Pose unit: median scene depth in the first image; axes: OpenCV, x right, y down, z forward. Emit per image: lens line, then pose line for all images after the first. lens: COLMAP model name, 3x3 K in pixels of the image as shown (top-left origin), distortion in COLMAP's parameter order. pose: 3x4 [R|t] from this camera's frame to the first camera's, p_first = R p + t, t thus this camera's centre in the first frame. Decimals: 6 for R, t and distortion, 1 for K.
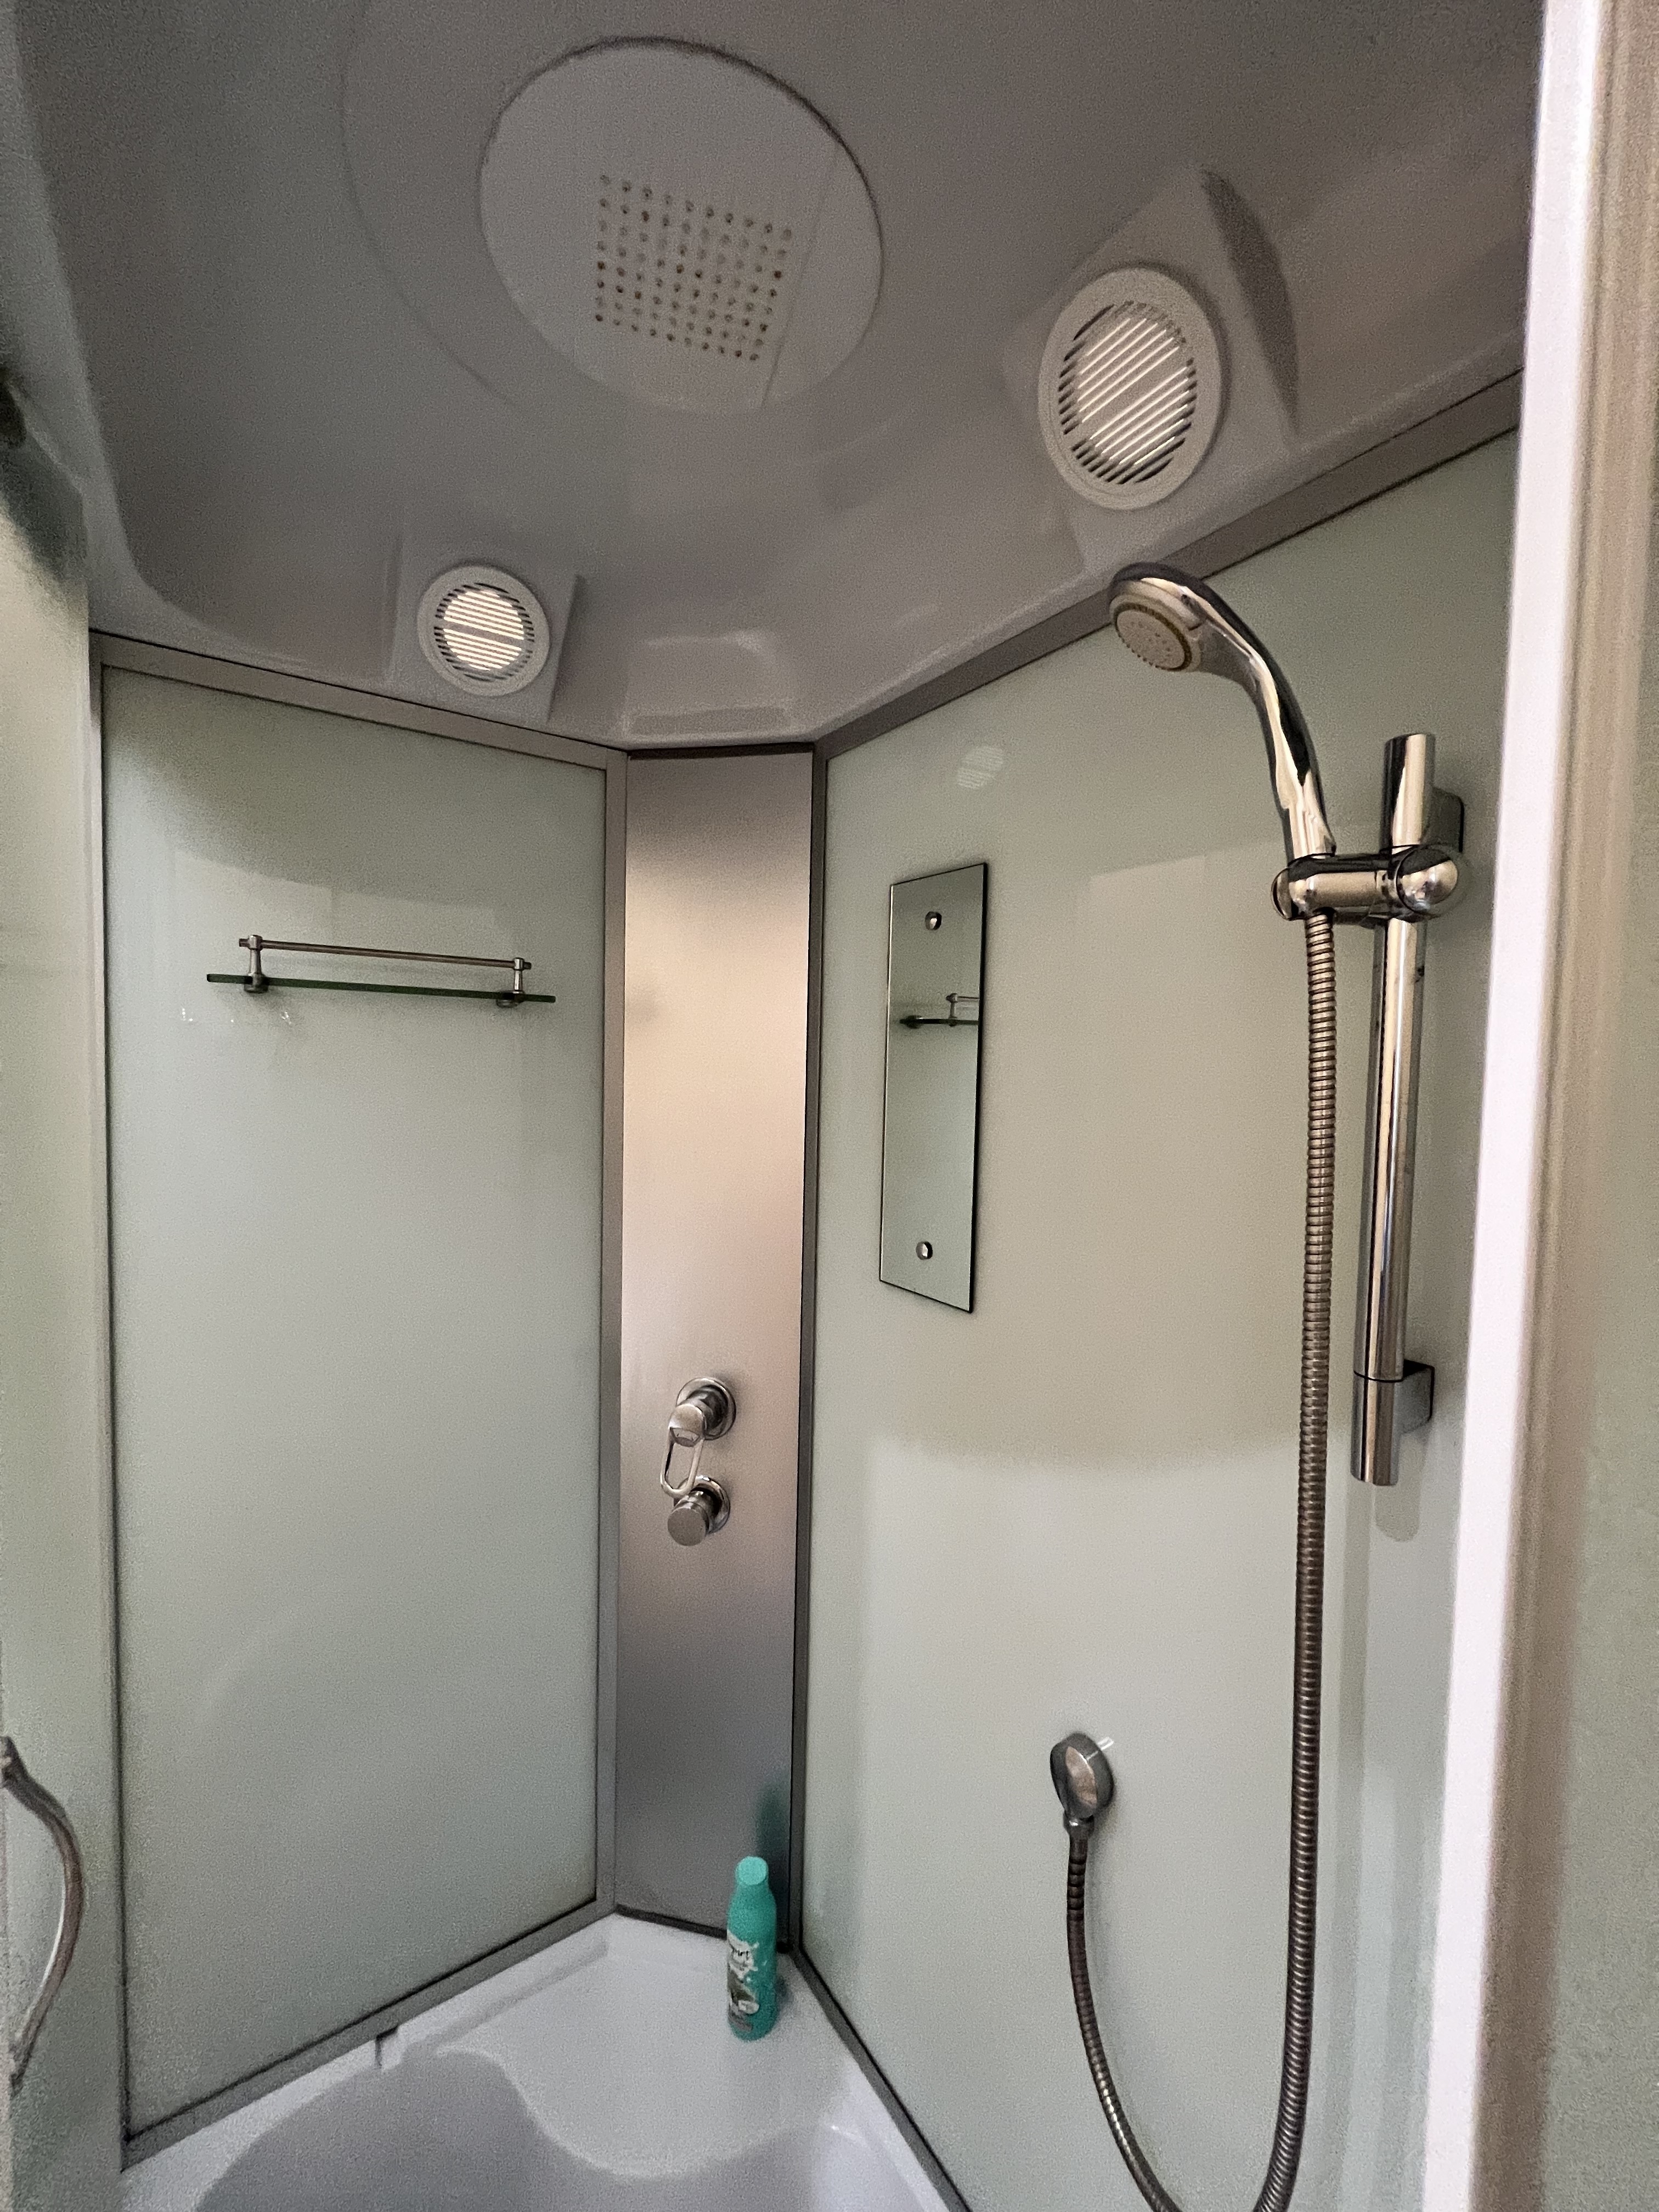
lens RADIAL K [[881.4, 0, 832.4], [0, 881.4, 1097.6], [0, 0, 1]] dist [-0.003802, 0.000477]
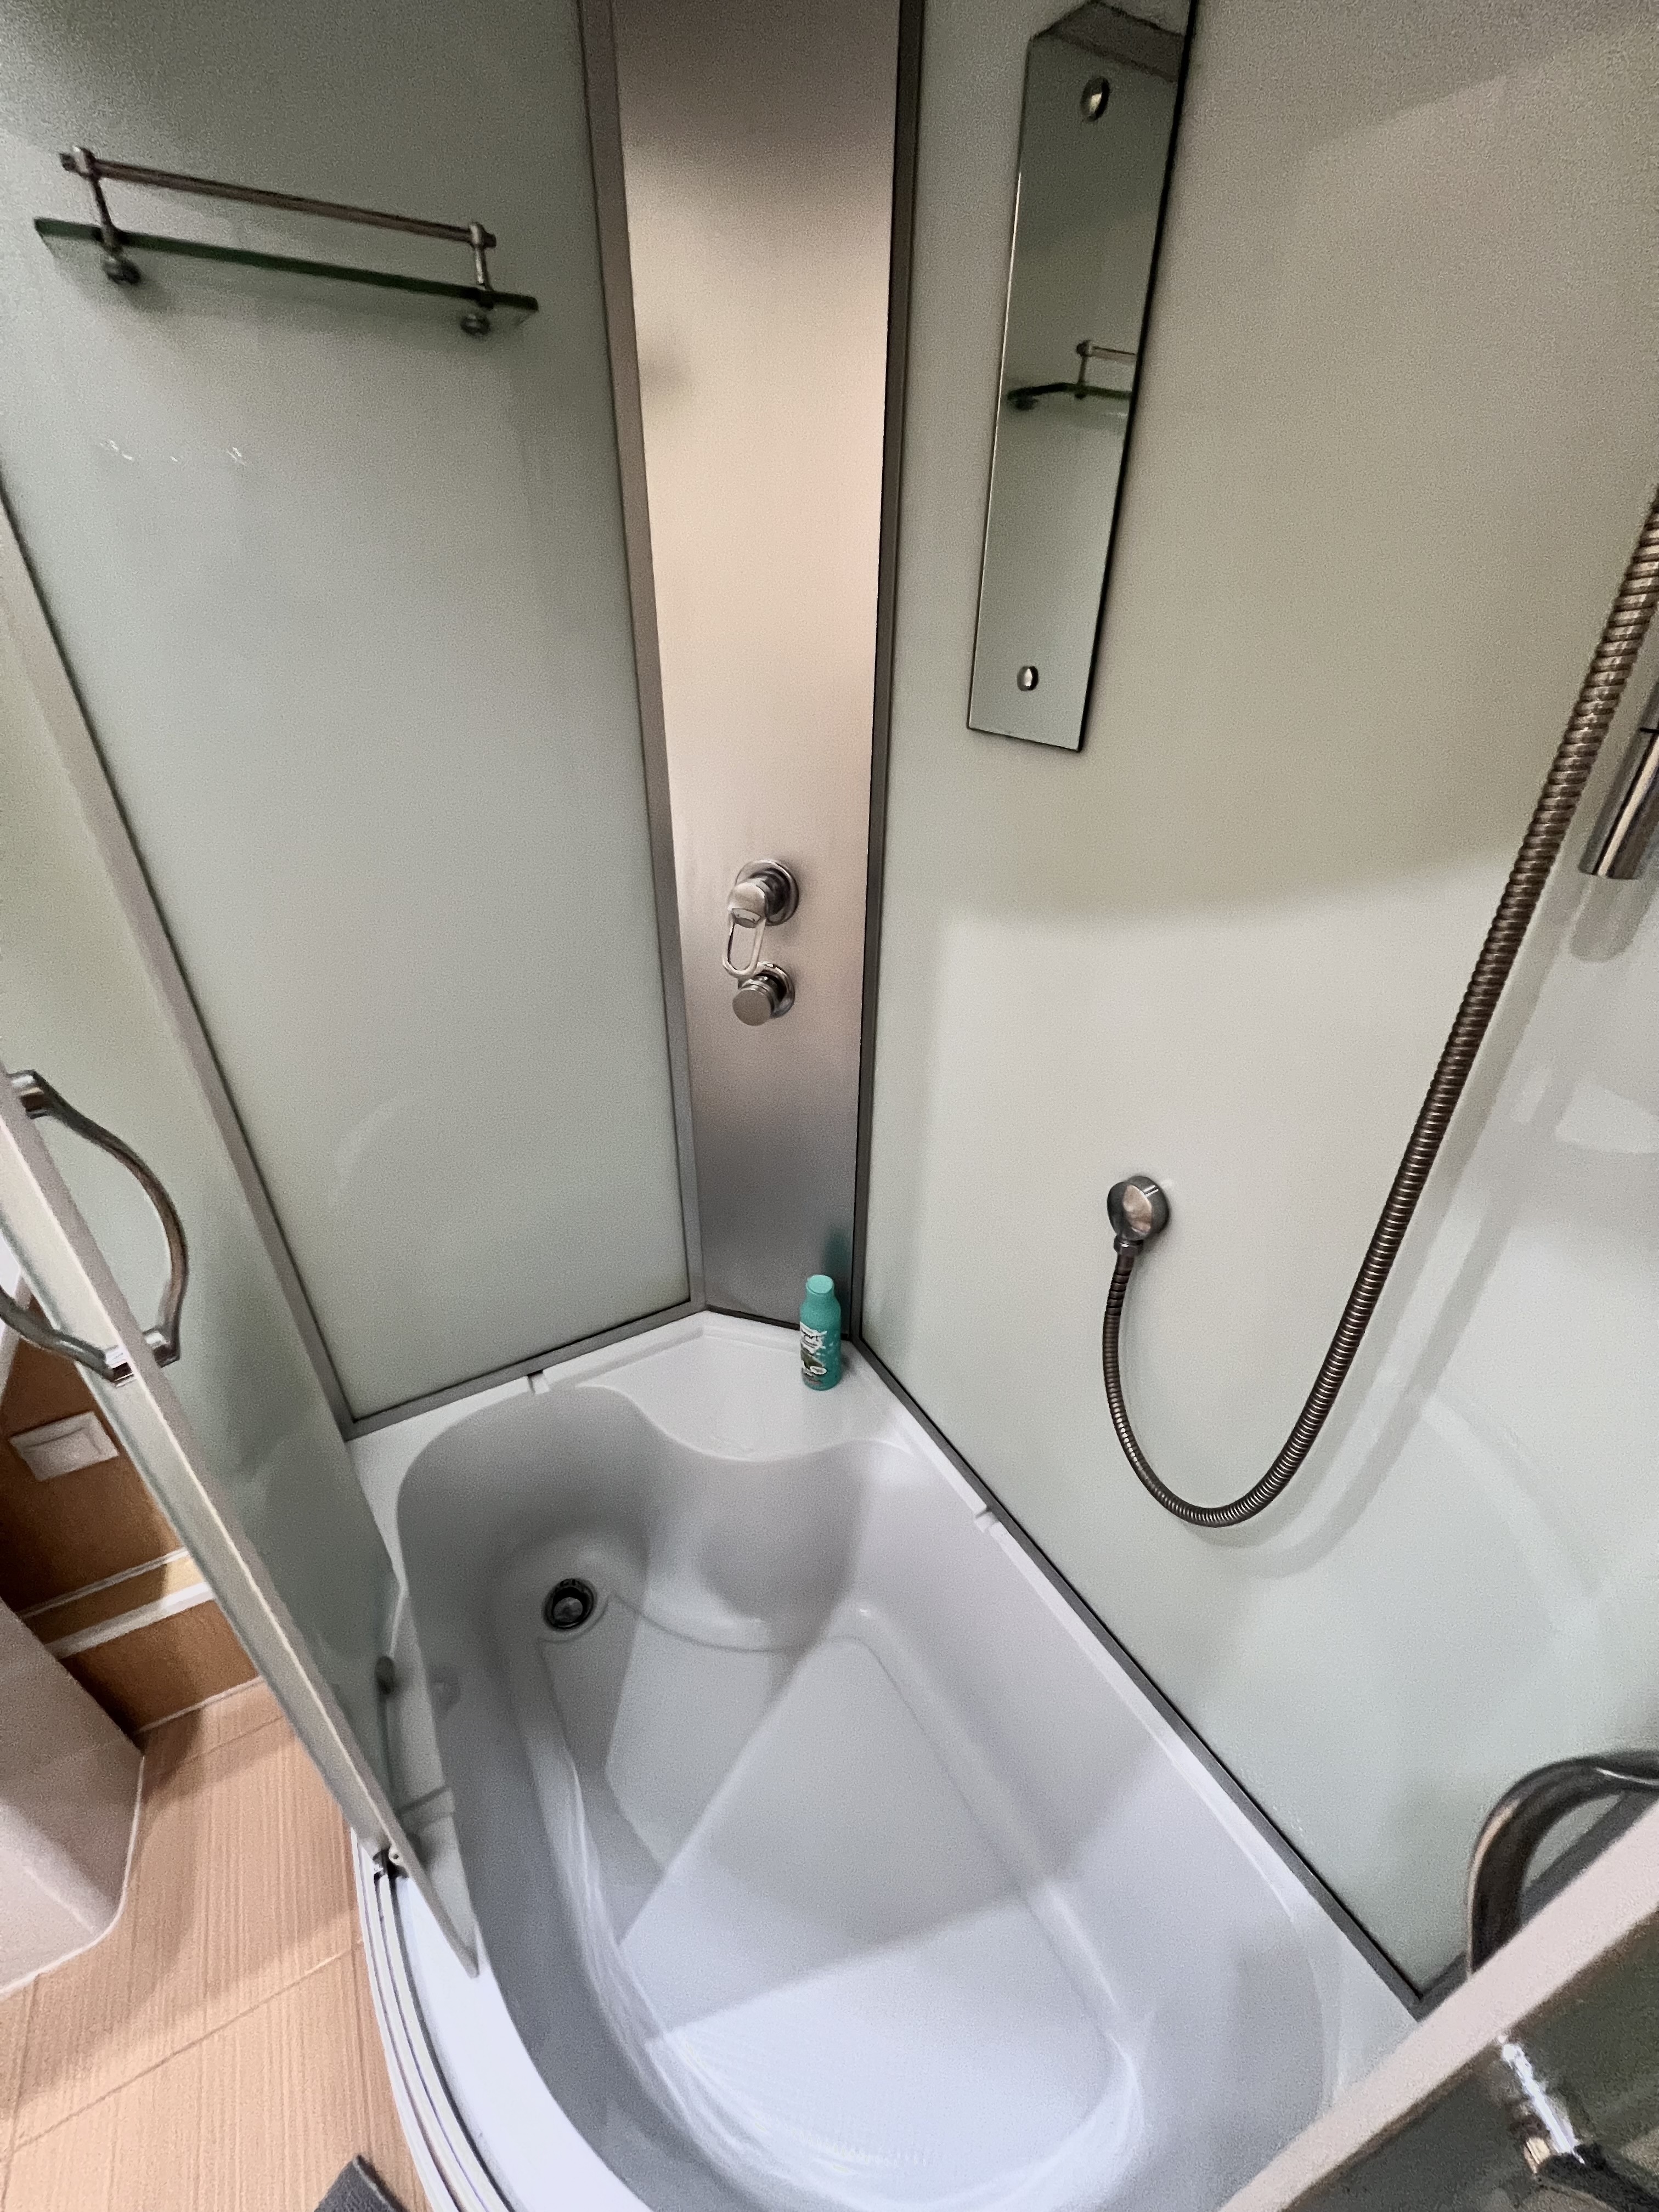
lens RADIAL K [[881.4, 0, 831.7], [0, 881.4, 1100.4], [0, 0, 1]] dist [-0.003802, 0.000477]
pose [[0.997916, 0.028212, -0.058037, -0.015591], [0.001942, 0.885835, 0.463996, 0.123004], [0.064502, -0.463141, 0.883934, 0.080846]]
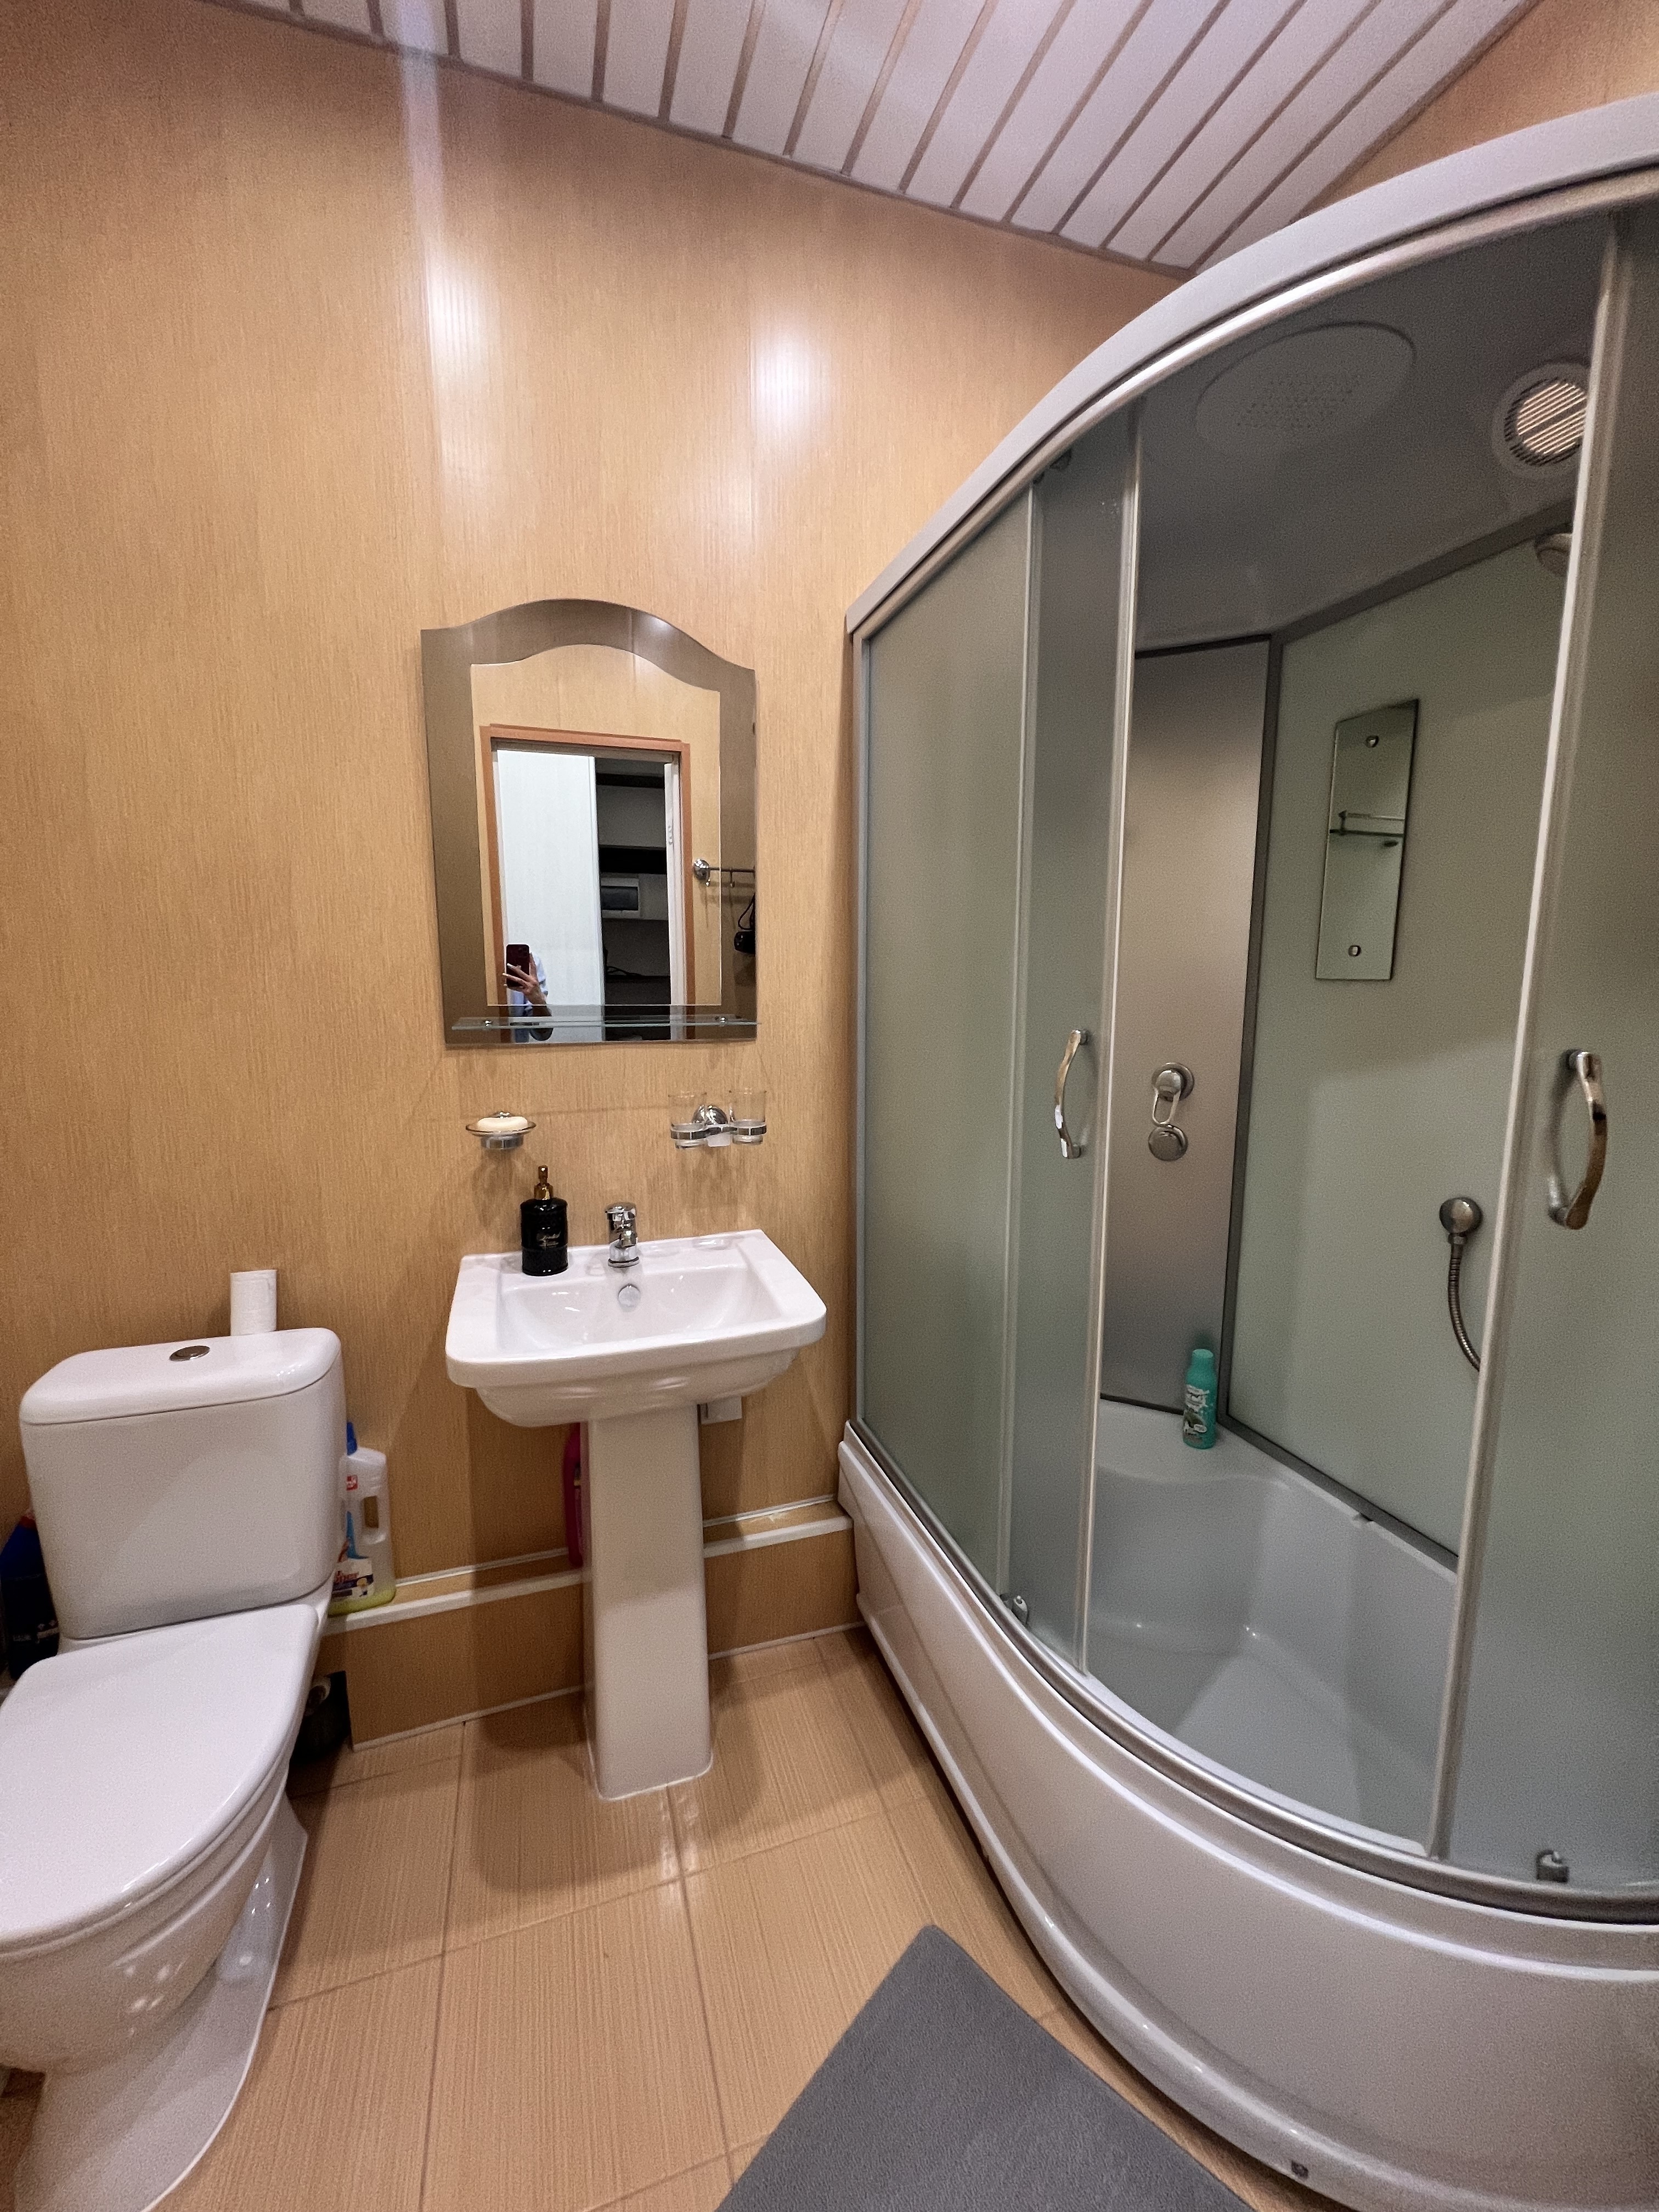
lens RADIAL K [[881.4, 0, 825.6], [0, 881.4, 1100.1], [0, 0, 1]] dist [-0.003802, 0.000477]
pose [[0.965308, 0.015899, -0.260630, -0.359460], [0.008782, 0.995603, 0.093260, 0.251541], [0.260967, -0.092314, 0.960924, -0.742302]]
